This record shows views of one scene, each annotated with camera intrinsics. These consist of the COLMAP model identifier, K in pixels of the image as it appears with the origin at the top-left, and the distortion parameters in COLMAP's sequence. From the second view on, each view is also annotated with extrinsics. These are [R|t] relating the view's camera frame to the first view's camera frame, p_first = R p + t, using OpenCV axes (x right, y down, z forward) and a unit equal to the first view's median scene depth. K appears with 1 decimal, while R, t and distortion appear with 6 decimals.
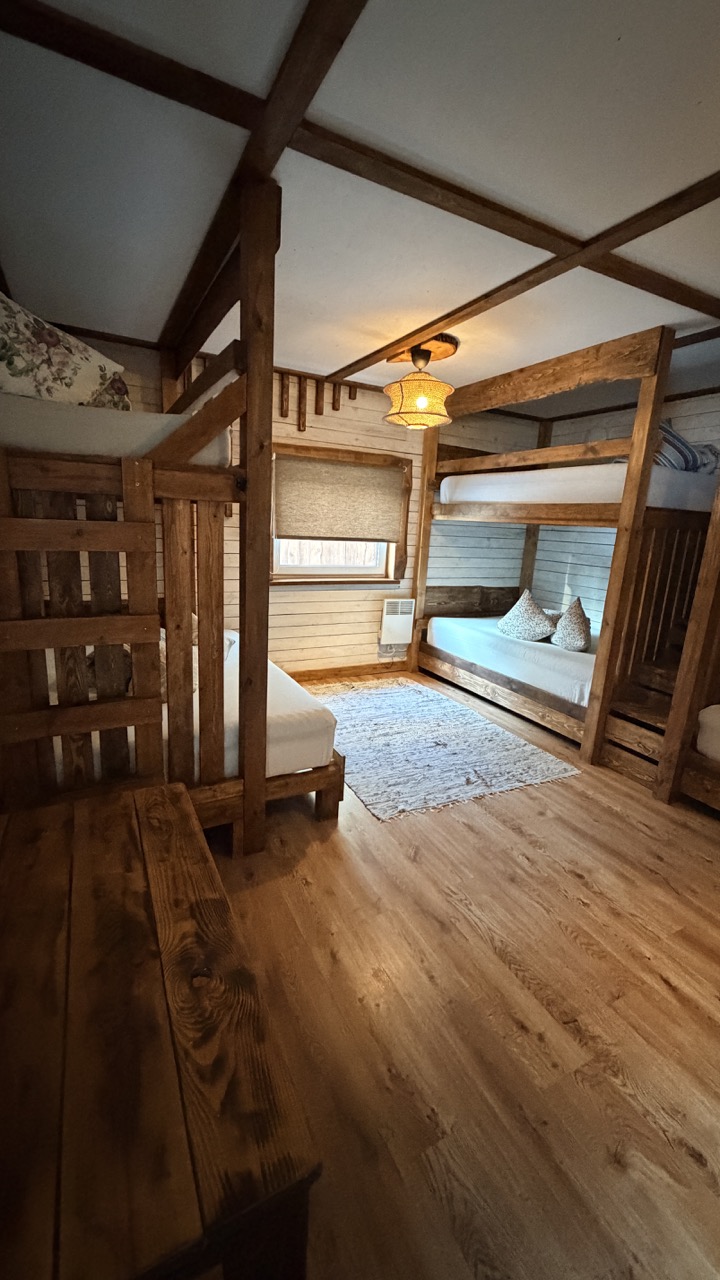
lens RADIAL K [[507.2, 0, 364.9], [0, 507.2, 639.0], [0, 0, 1]] dist [0.000153, -0.000343]
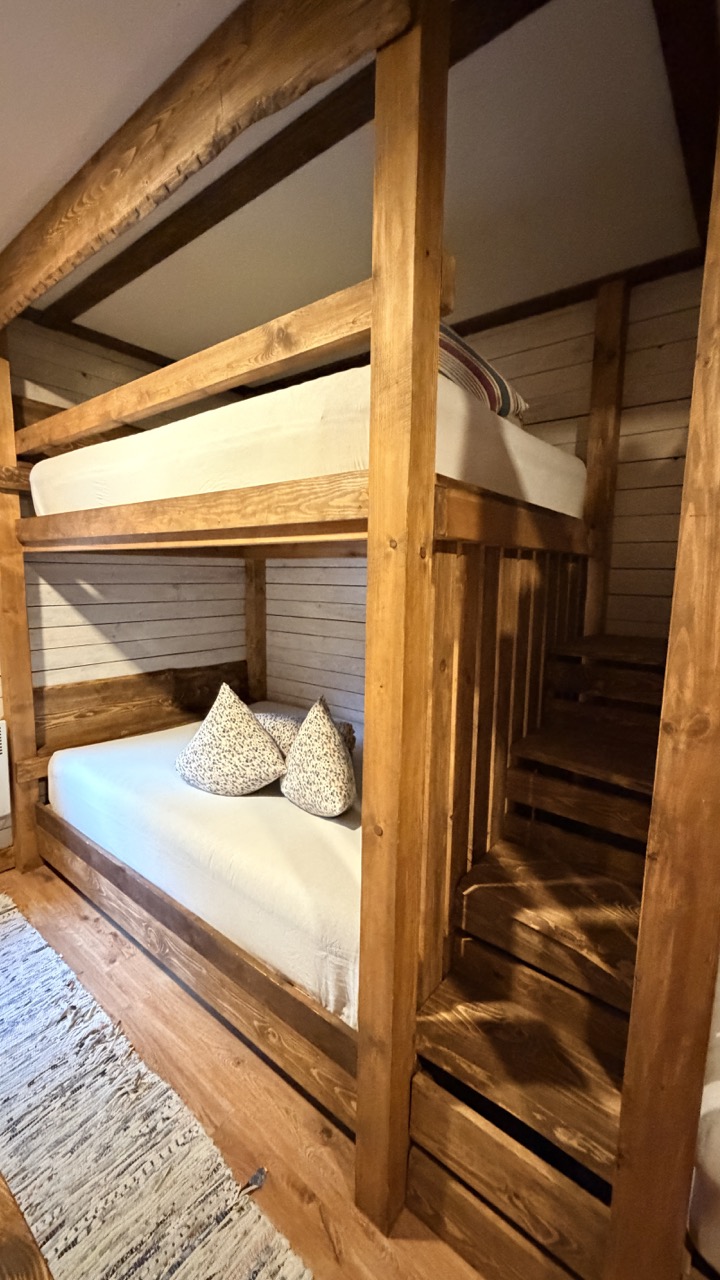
lens RADIAL K [[507.2, 0, 369.0], [0, 507.2, 639.8], [0, 0, 1]] dist [0.000153, -0.000343]
pose [[0.908665, -0.091435, 0.407392, 0.359026], [0.125928, 0.990306, -0.058611, -0.135634], [-0.398084, 0.104559, 0.911371, 0.709085]]
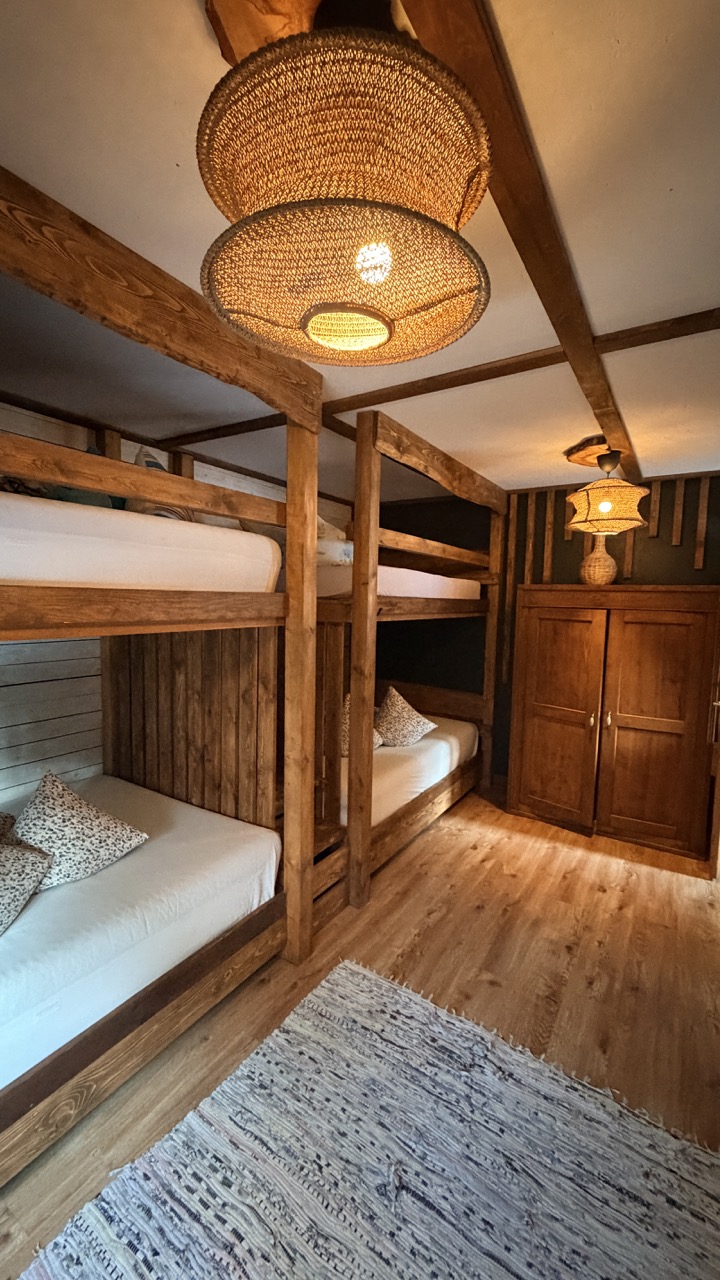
lens RADIAL K [[507.2, 0, 362.4], [0, 507.2, 638.8], [0, 0, 1]] dist [0.000153, -0.000343]
pose [[-0.487290, -0.131307, 0.863311, -0.155388], [0.154137, 0.960174, 0.233041, -0.359168], [-0.859529, 0.246627, -0.447644, 1.253344]]
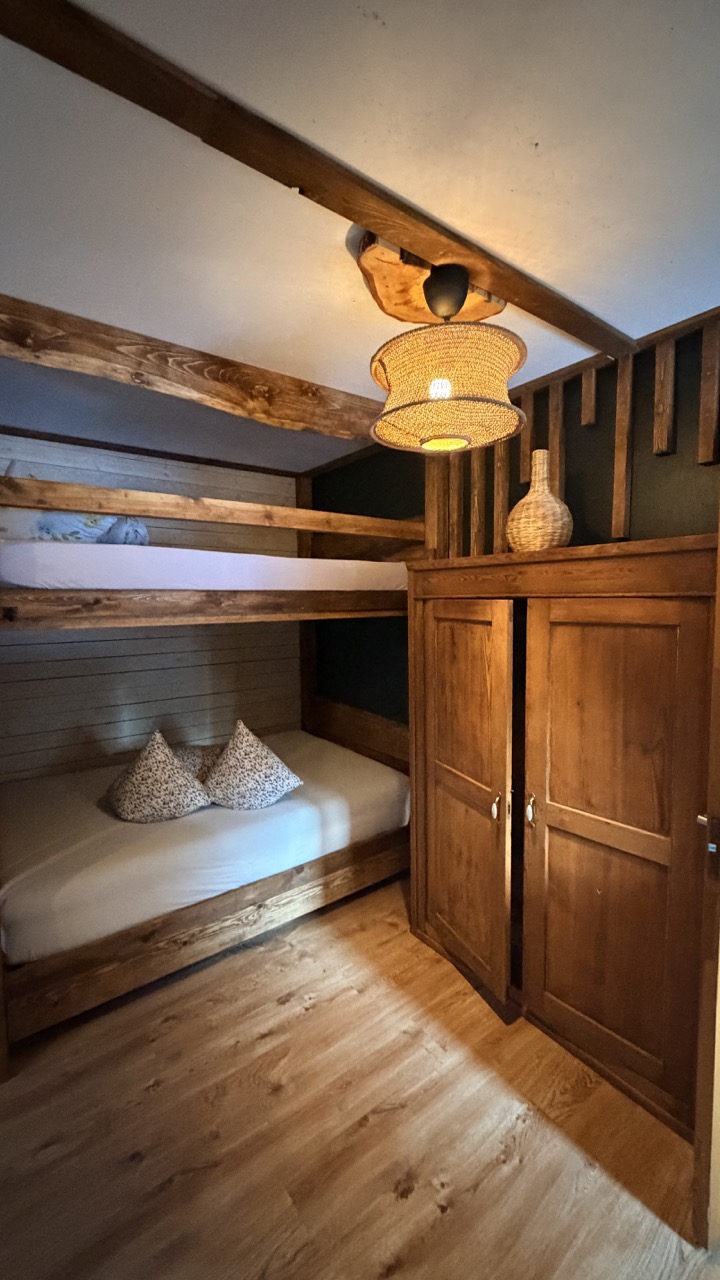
lens RADIAL K [[507.2, 0, 359.0], [0, 507.2, 639.1], [0, 0, 1]] dist [0.000153, -0.000343]
pose [[-0.152379, -0.125538, 0.980317, 0.011254], [0.231707, 0.959717, 0.158917, -0.164143], [-0.960777, 0.251362, -0.117153, 0.515566]]
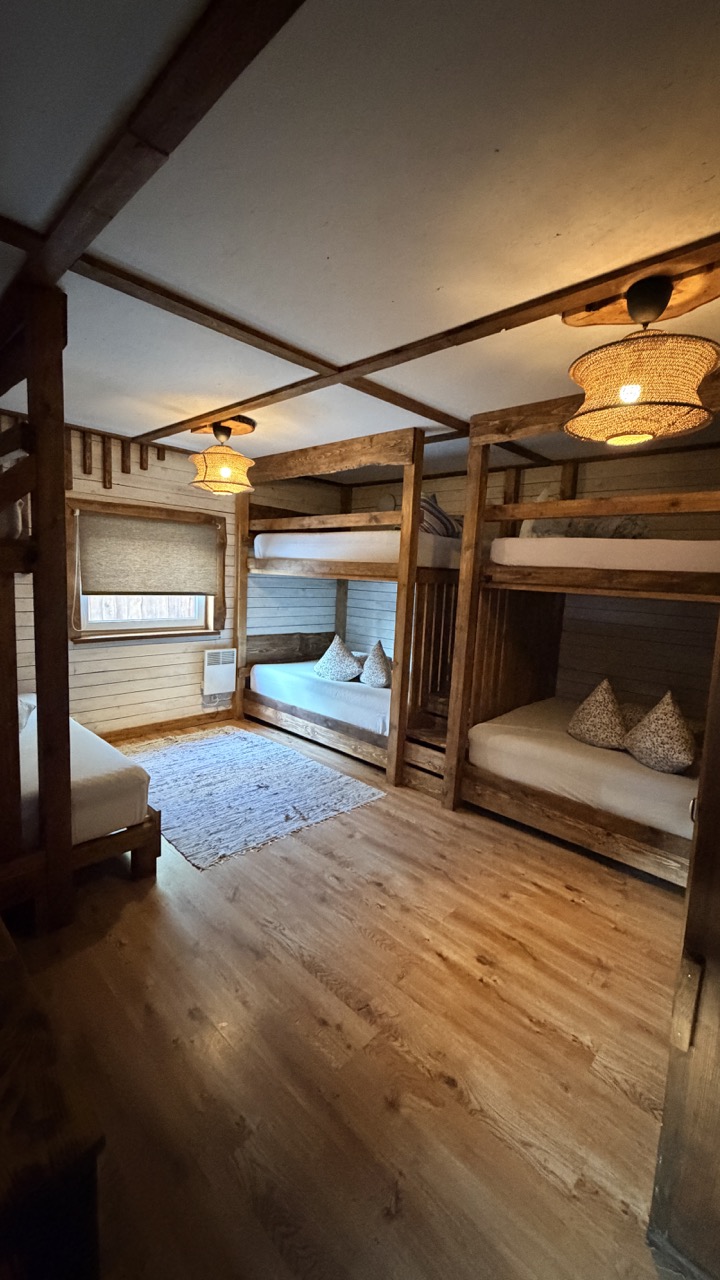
lens RADIAL K [[507.2, 0, 362.6], [0, 507.2, 638.8], [0, 0, 1]] dist [0.000153, -0.000343]
pose [[0.949667, -0.046499, 0.309792, 0.040007], [0.072552, 0.994681, -0.073110, -0.006670], [-0.304745, 0.091906, 0.947989, -0.102533]]
